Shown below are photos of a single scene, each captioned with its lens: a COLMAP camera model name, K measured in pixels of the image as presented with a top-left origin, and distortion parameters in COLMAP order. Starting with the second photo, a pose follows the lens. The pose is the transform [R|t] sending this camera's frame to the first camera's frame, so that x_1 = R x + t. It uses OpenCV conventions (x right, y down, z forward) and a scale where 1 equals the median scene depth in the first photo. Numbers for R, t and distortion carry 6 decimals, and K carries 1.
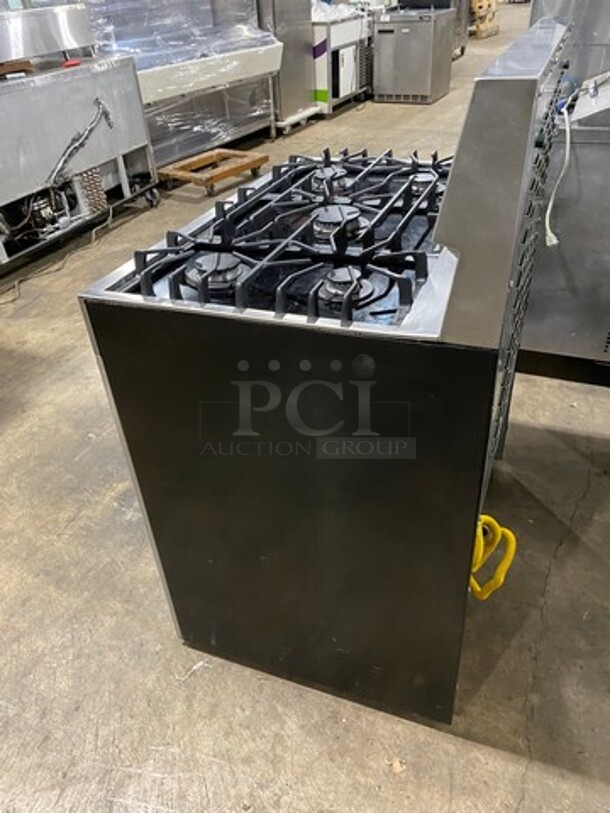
lens RADIAL K [[614.1, 0, 309.2], [0, 614.1, 406.8], [0, 0, 1]] dist [-0.006533, 0.003258]
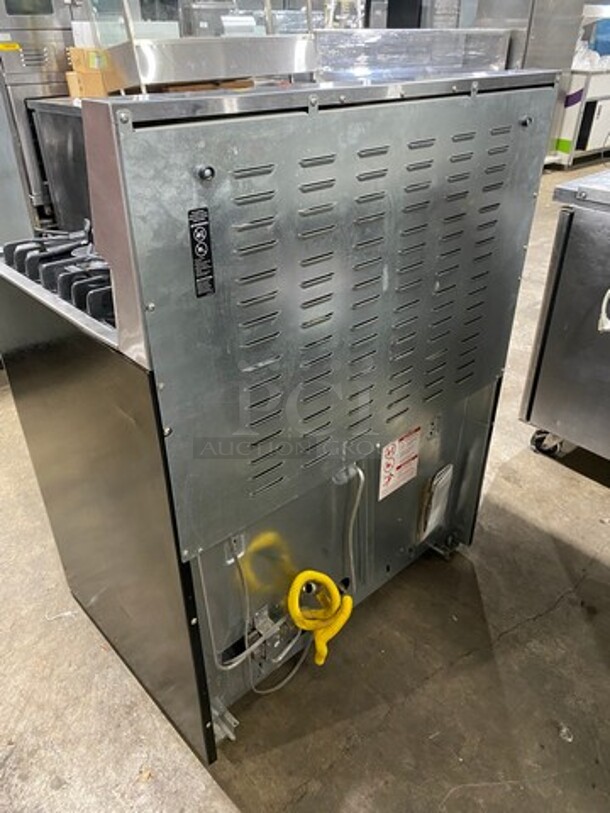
lens RADIAL K [[614.1, 0, 306.9], [0, 614.1, 405.3], [0, 0, 1]] dist [-0.006533, 0.003258]
pose [[0.897607, 0.272014, -0.346857, 0.106417], [-0.288216, 0.957552, 0.005081, -0.014094], [0.333516, 0.095409, 0.937904, 0.017720]]
